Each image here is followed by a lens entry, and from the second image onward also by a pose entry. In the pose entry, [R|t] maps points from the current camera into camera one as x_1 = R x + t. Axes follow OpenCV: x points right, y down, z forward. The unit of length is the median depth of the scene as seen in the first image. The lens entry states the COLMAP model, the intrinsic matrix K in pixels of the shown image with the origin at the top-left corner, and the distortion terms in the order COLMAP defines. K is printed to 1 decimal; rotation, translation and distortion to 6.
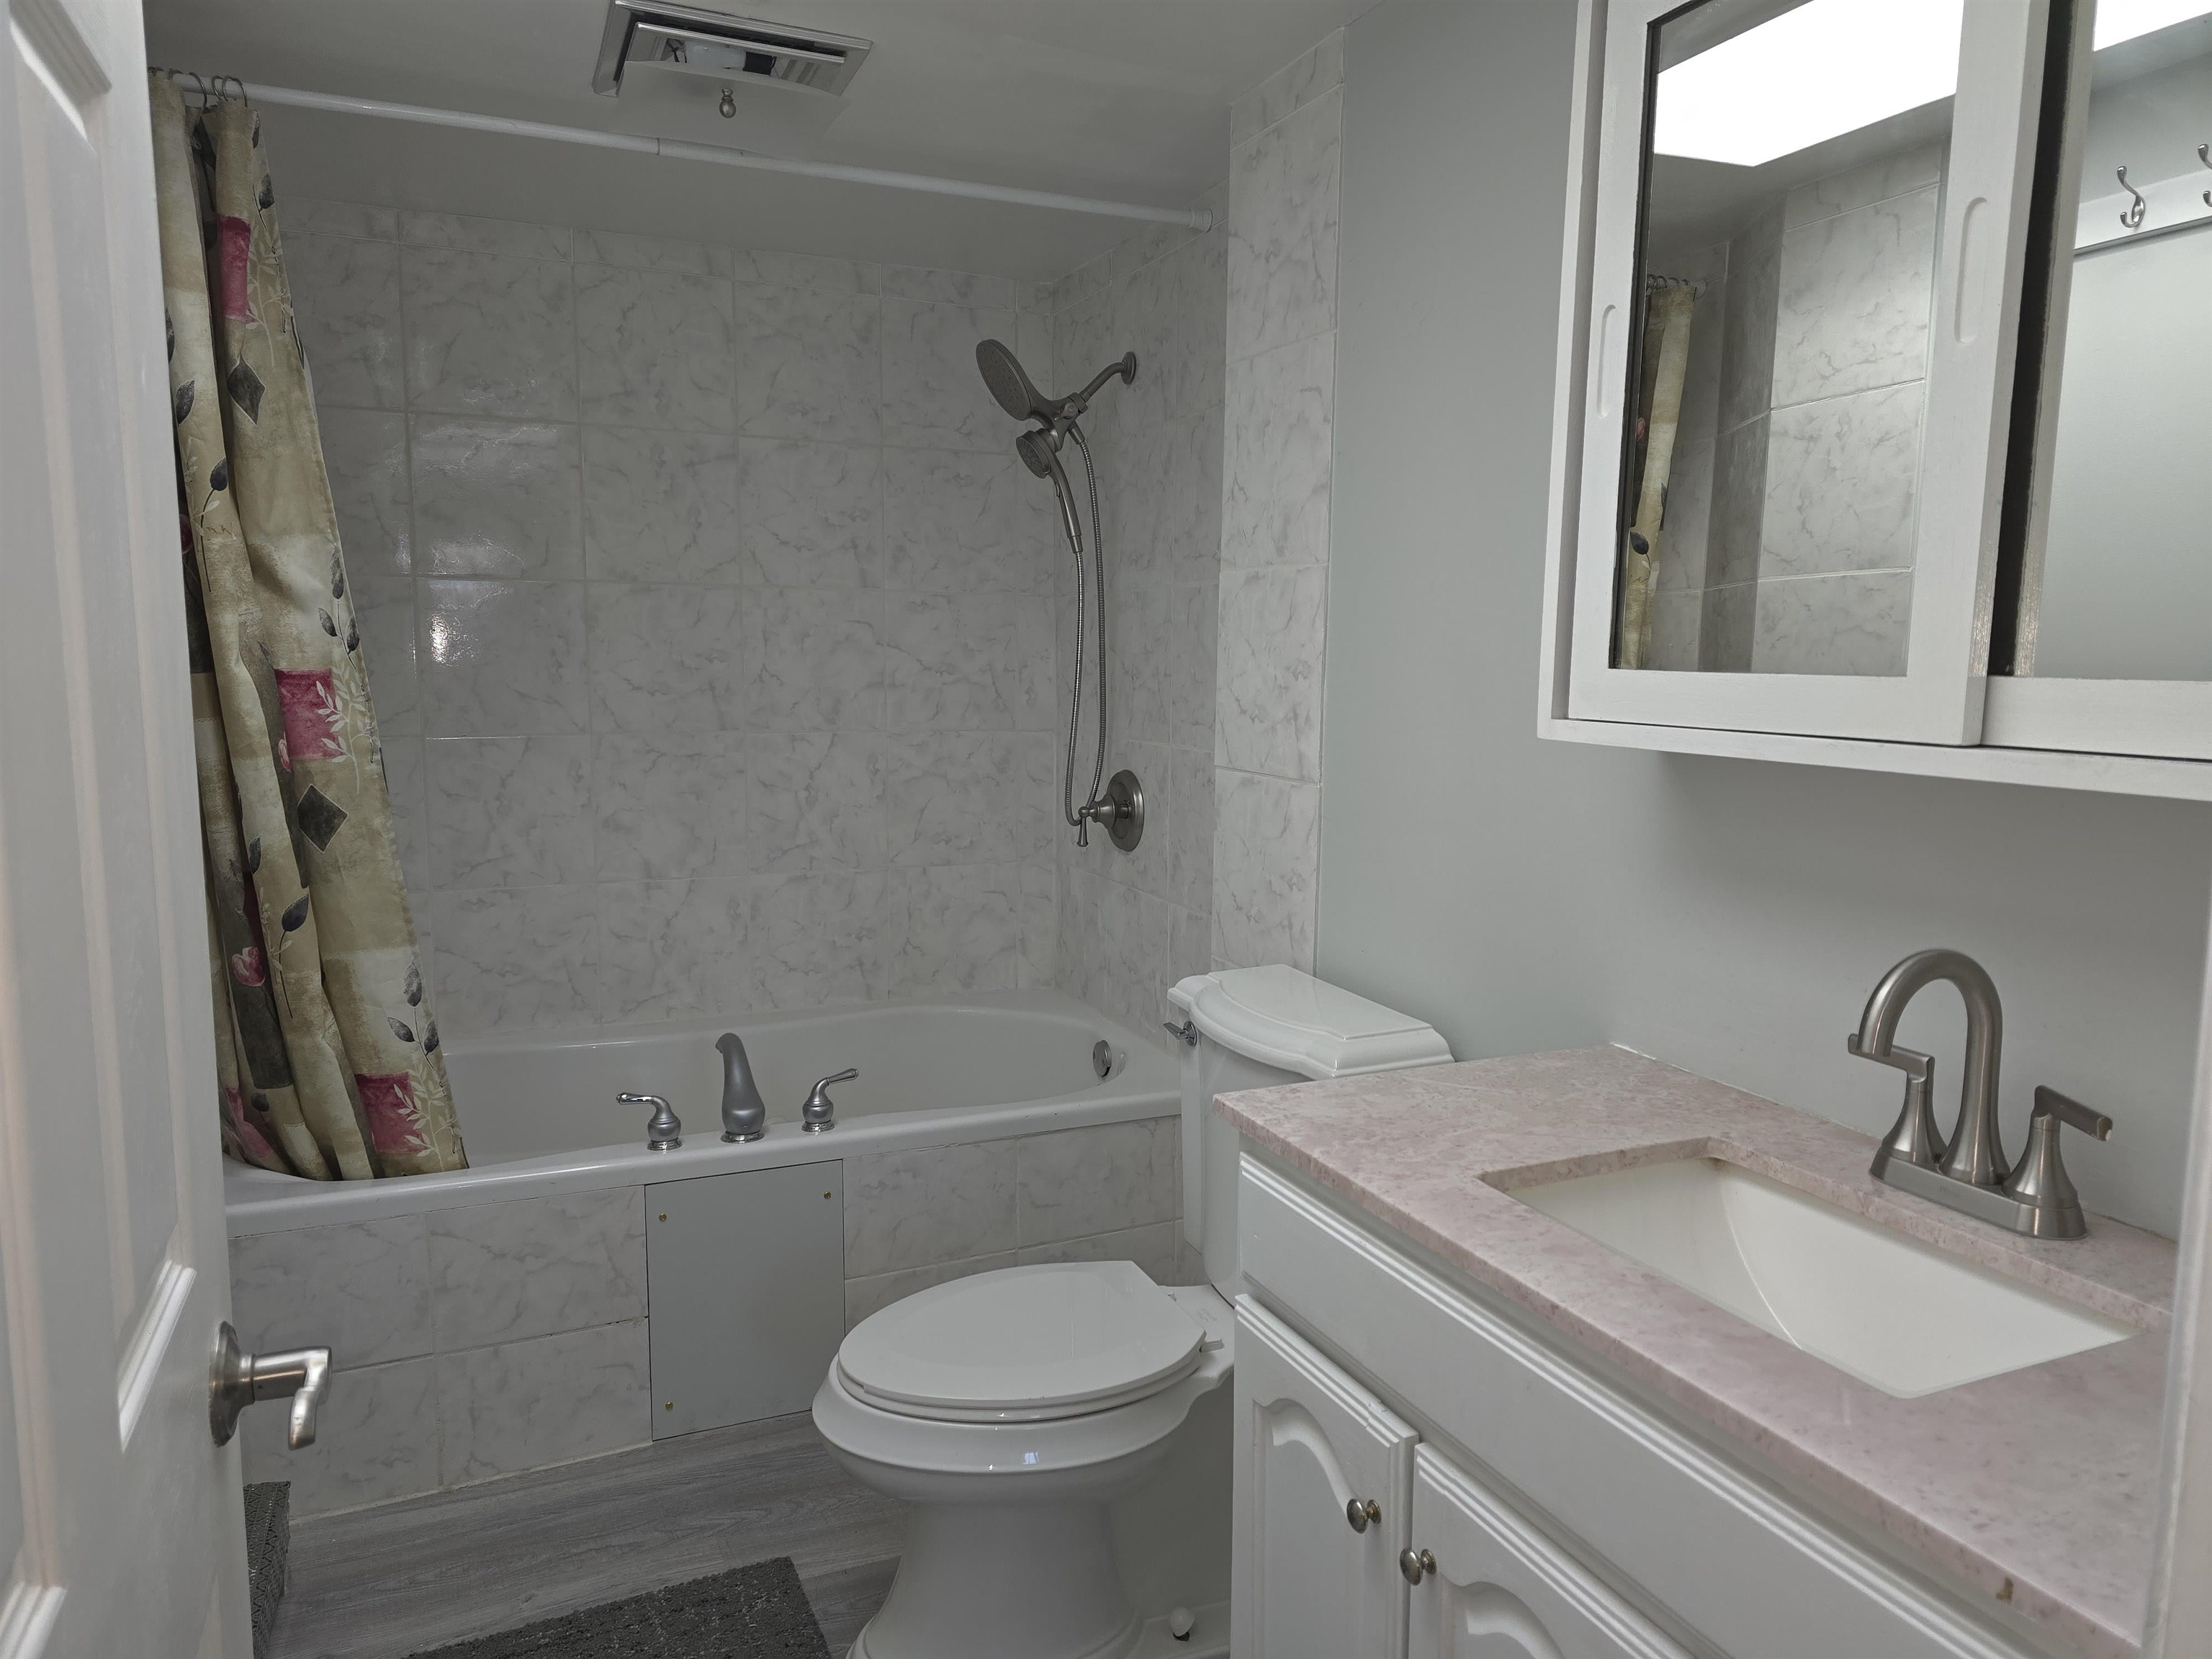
lens RADIAL K [[1508.9, 0, 1109.3], [0, 1508.9, 799.7], [0, 0, 1]] dist [0.105152, -0.132069]
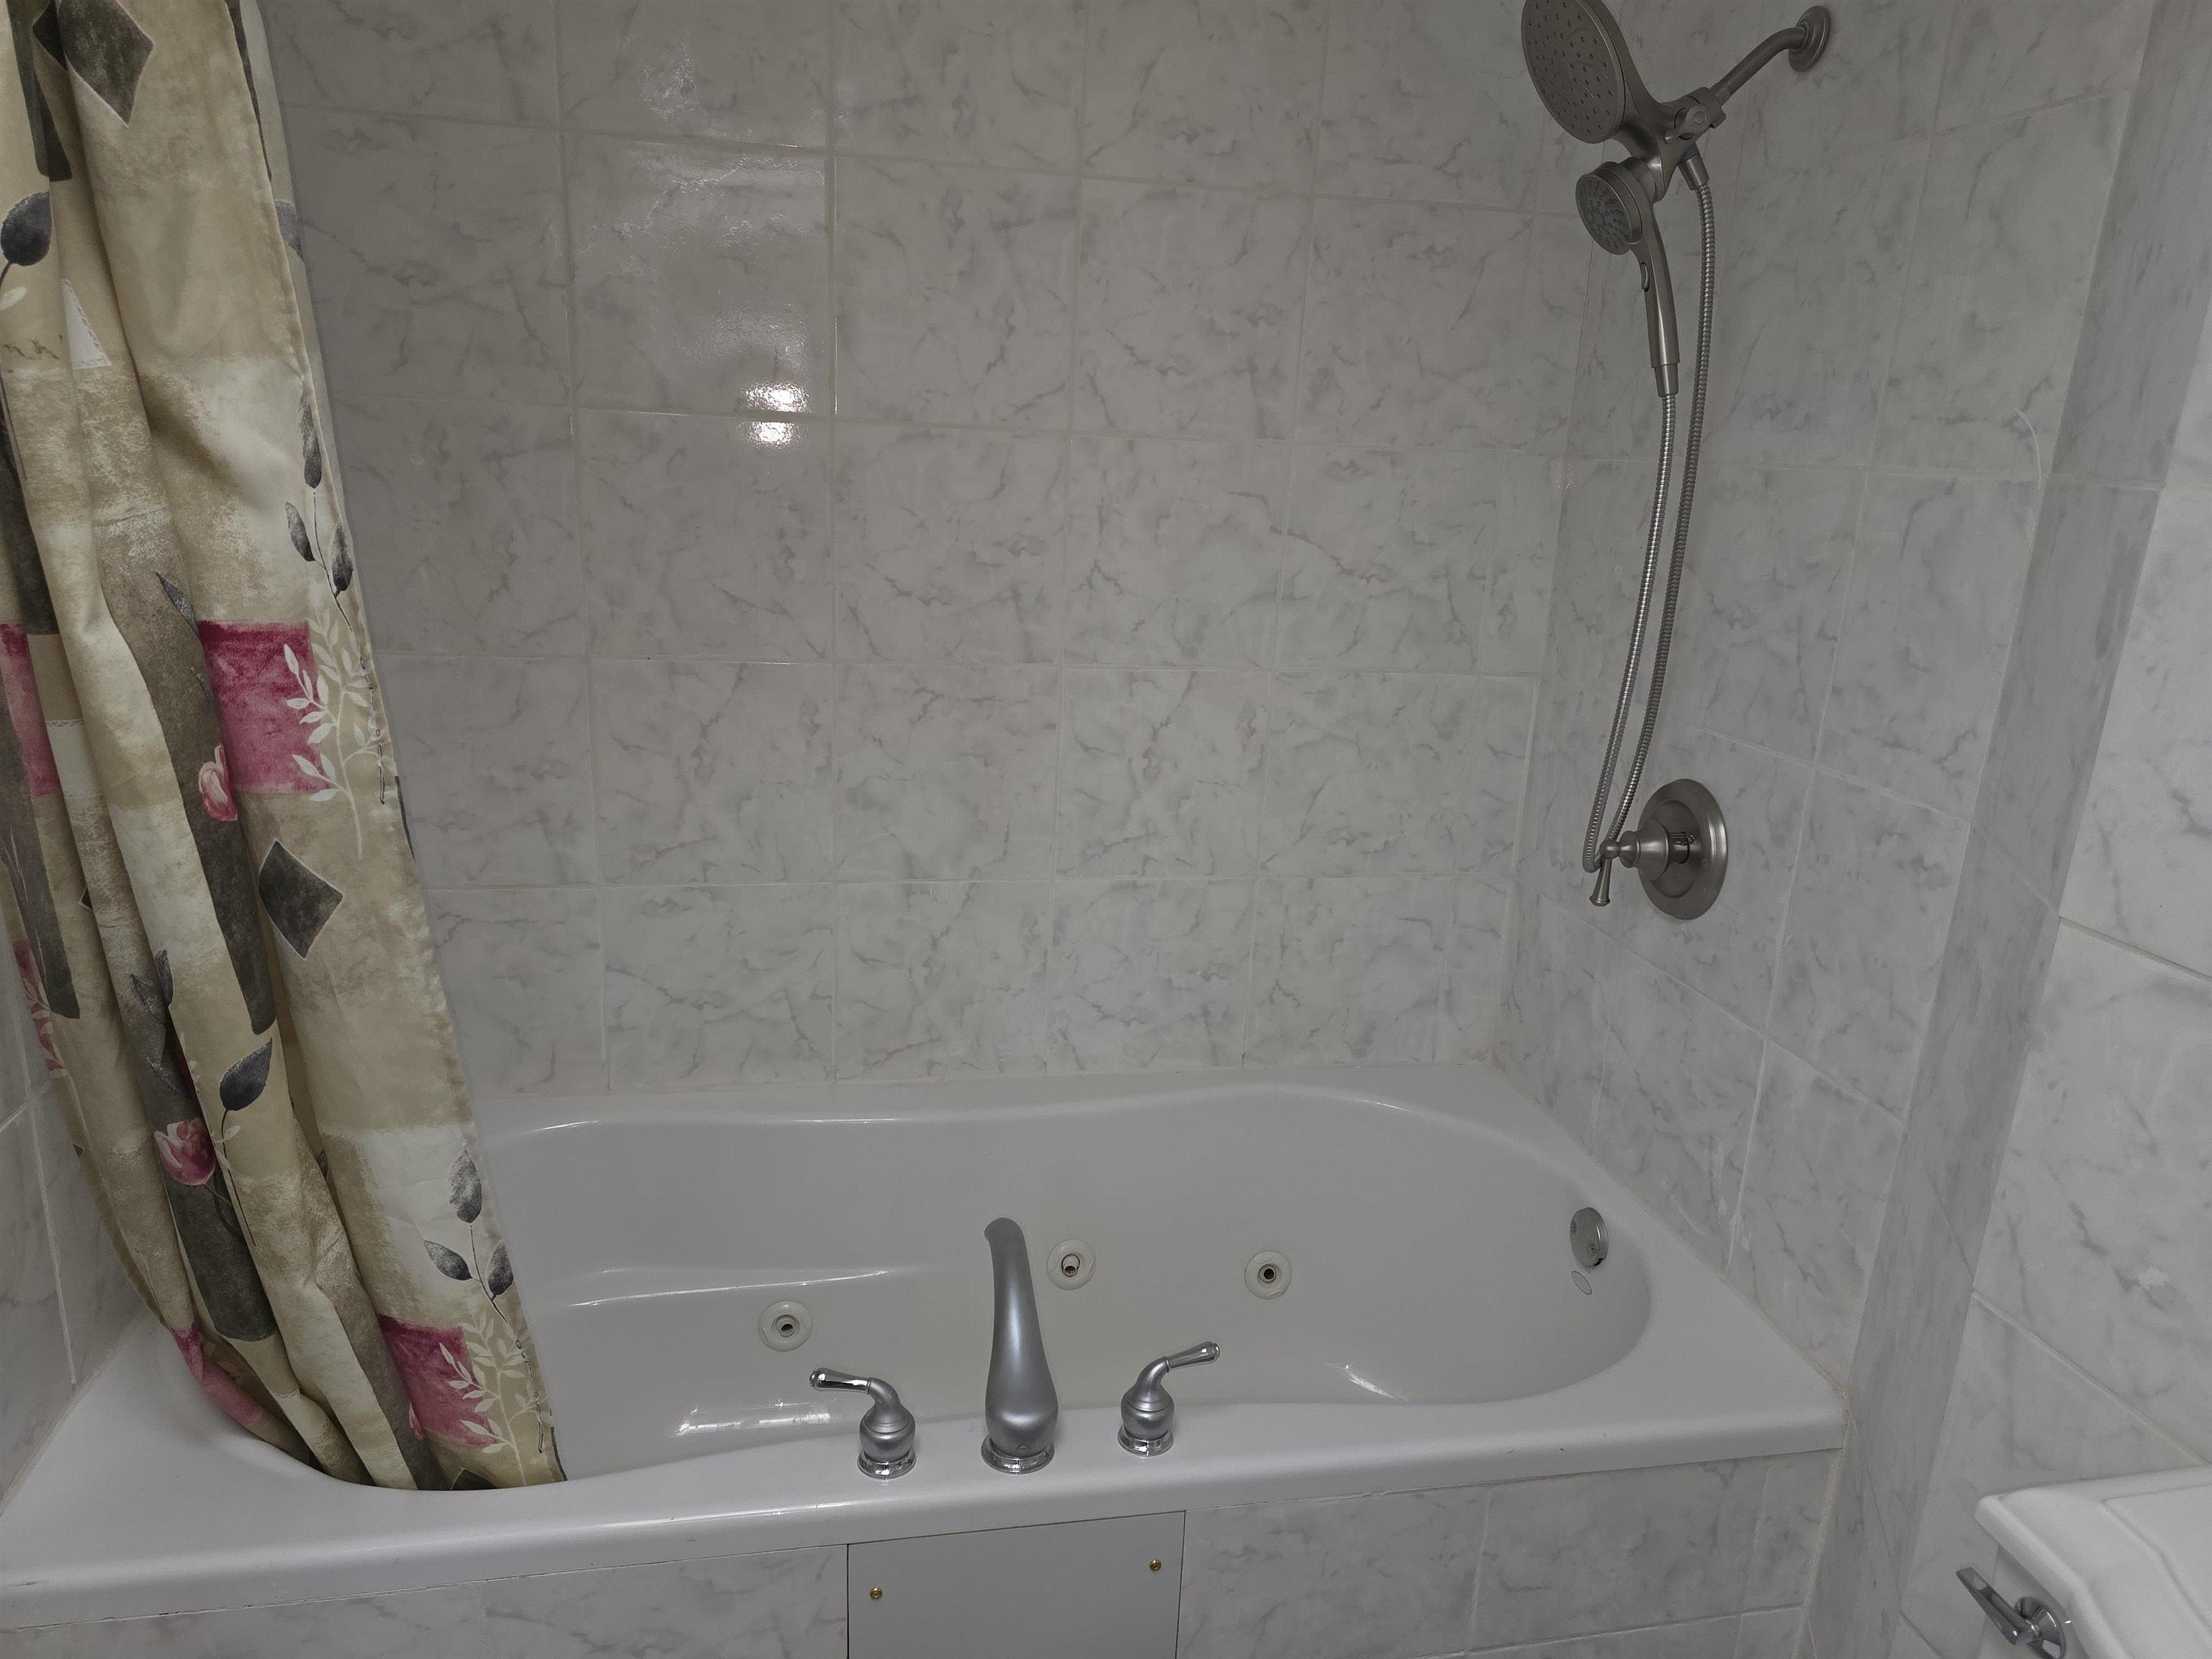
lens RADIAL K [[1533.5, 0, 1077.3], [0, 1533.5, 832.2], [0, 0, 1]] dist [0.097439, -0.117910]
pose [[0.973901, 0.094001, -0.206594, -0.116501], [-0.062223, 0.985911, 0.155267, -0.097311], [0.218279, -0.138360, 0.966028, 0.459184]]
